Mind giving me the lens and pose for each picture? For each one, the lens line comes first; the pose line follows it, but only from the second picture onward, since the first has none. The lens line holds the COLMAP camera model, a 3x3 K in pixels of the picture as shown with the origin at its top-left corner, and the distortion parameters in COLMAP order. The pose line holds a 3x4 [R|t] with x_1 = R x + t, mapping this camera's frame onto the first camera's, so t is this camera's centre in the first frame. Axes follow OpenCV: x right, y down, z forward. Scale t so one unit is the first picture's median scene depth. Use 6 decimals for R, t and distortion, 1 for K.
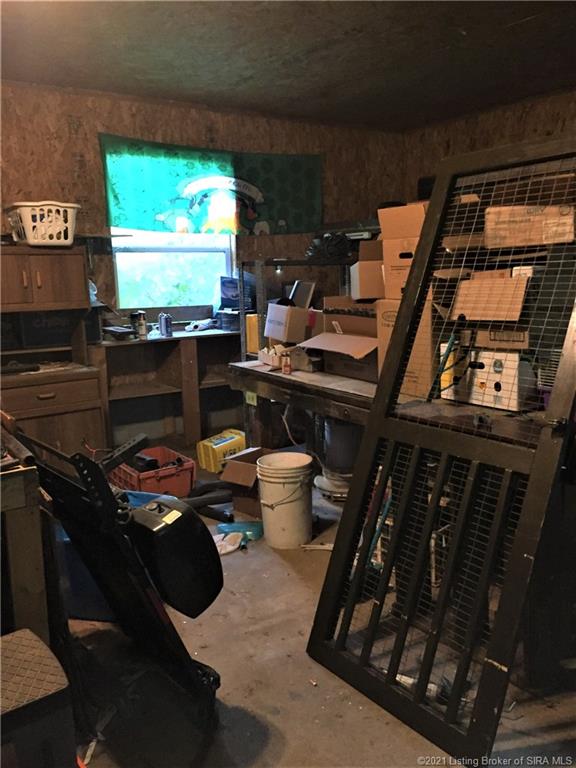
lens RADIAL K [[654.8, 0, 286.5], [0, 654.8, 387.0], [0, 0, 1]] dist [0.054530, -0.038249]
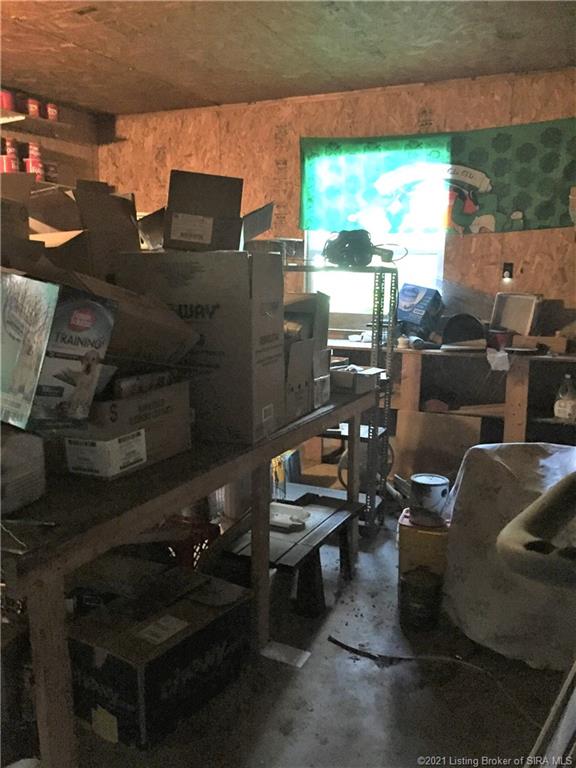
lens RADIAL K [[654.8, 0, 288.6], [0, 654.8, 382.0], [0, 0, 1]] dist [0.054530, -0.038249]
pose [[0.525351, 0.171029, -0.833520, 0.601436], [-0.173485, 0.980544, 0.091852, -0.102006], [0.833012, 0.096349, 0.544800, 0.453241]]
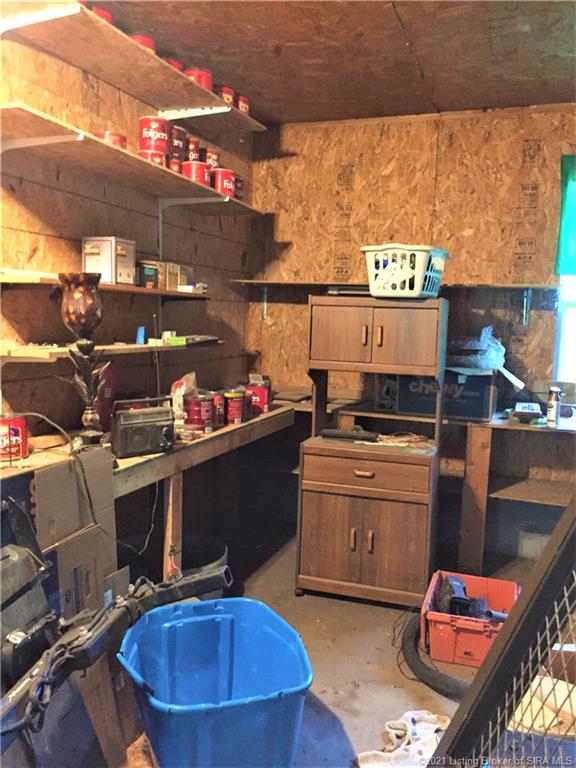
lens RADIAL K [[654.8, 0, 288.0], [0, 654.8, 383.4], [0, 0, 1]] dist [0.054530, -0.038249]
pose [[0.592333, 0.125038, -0.795932, 0.171384], [-0.190079, 0.981686, 0.012763, -0.069431], [0.782951, 0.143730, 0.605252, 0.308339]]
